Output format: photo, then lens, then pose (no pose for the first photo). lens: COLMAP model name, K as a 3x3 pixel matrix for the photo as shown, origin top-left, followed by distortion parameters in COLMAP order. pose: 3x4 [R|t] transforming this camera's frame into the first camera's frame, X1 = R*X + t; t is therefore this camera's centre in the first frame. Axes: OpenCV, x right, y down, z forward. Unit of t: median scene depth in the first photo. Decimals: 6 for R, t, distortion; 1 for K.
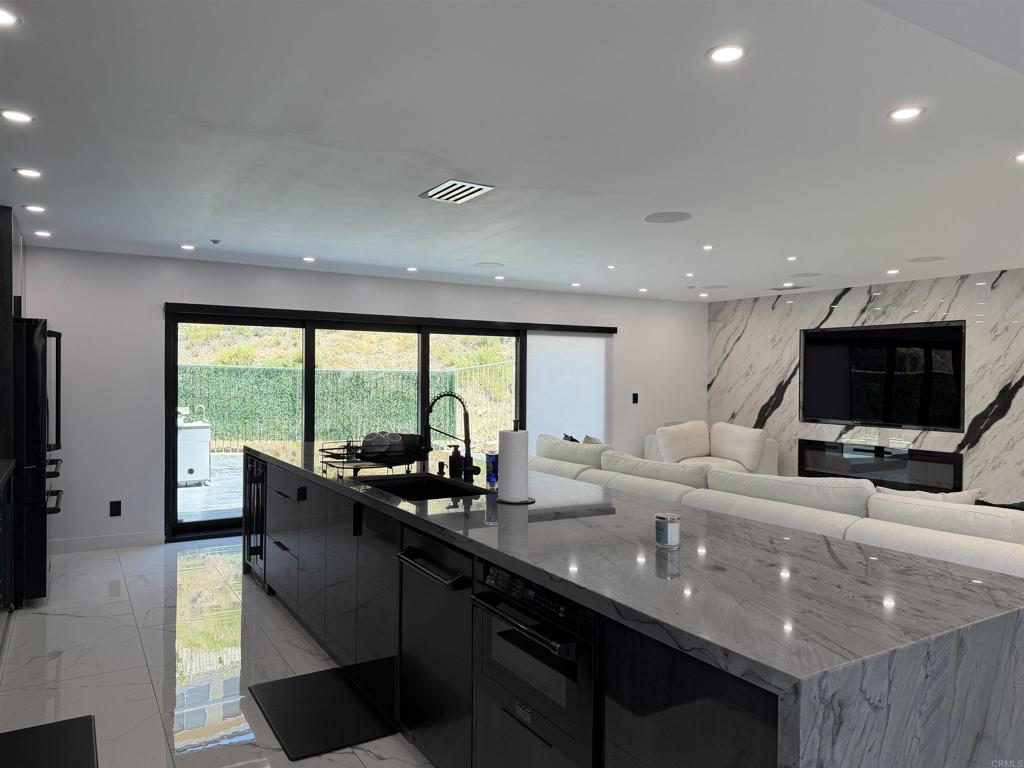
lens RADIAL K [[715.1, 0, 512.8], [0, 715.1, 385.1], [0, 0, 1]] dist [0.041799, -0.005952]
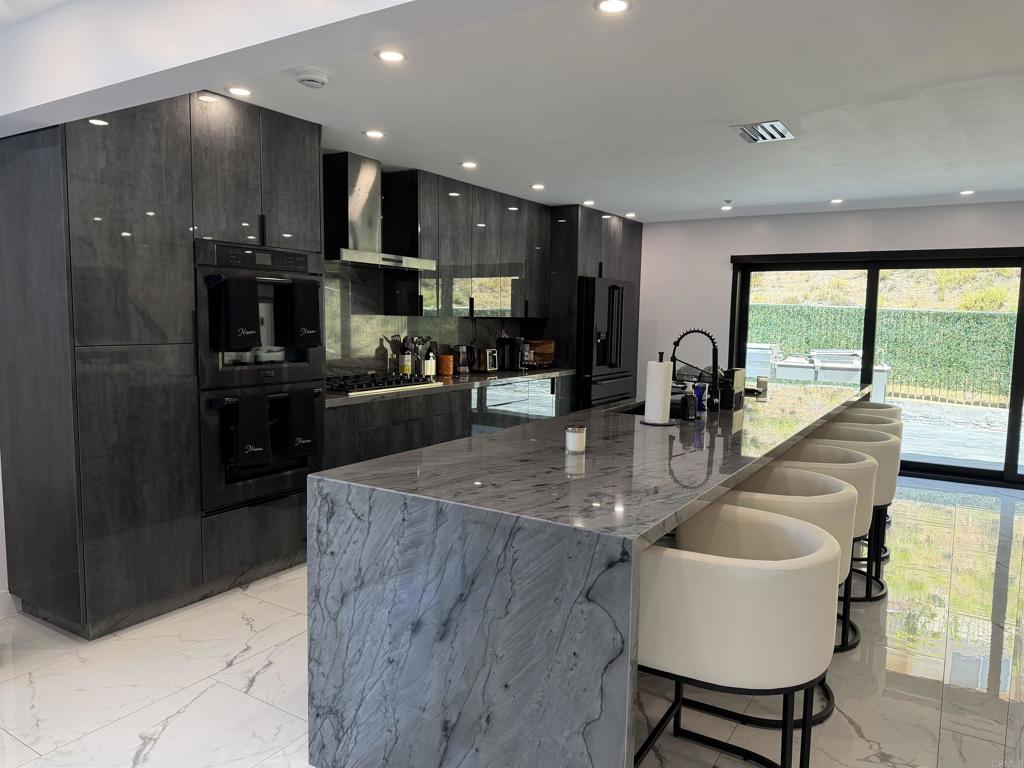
lens RADIAL K [[715.1, 0, 512.4], [0, 715.1, 382.3], [0, 0, 1]] dist [0.041799, -0.005952]
pose [[0.439490, 0.087424, -0.893983, 0.778421], [-0.027054, 0.996089, 0.084110, 0.009064], [0.897840, -0.012780, 0.440136, 0.248891]]
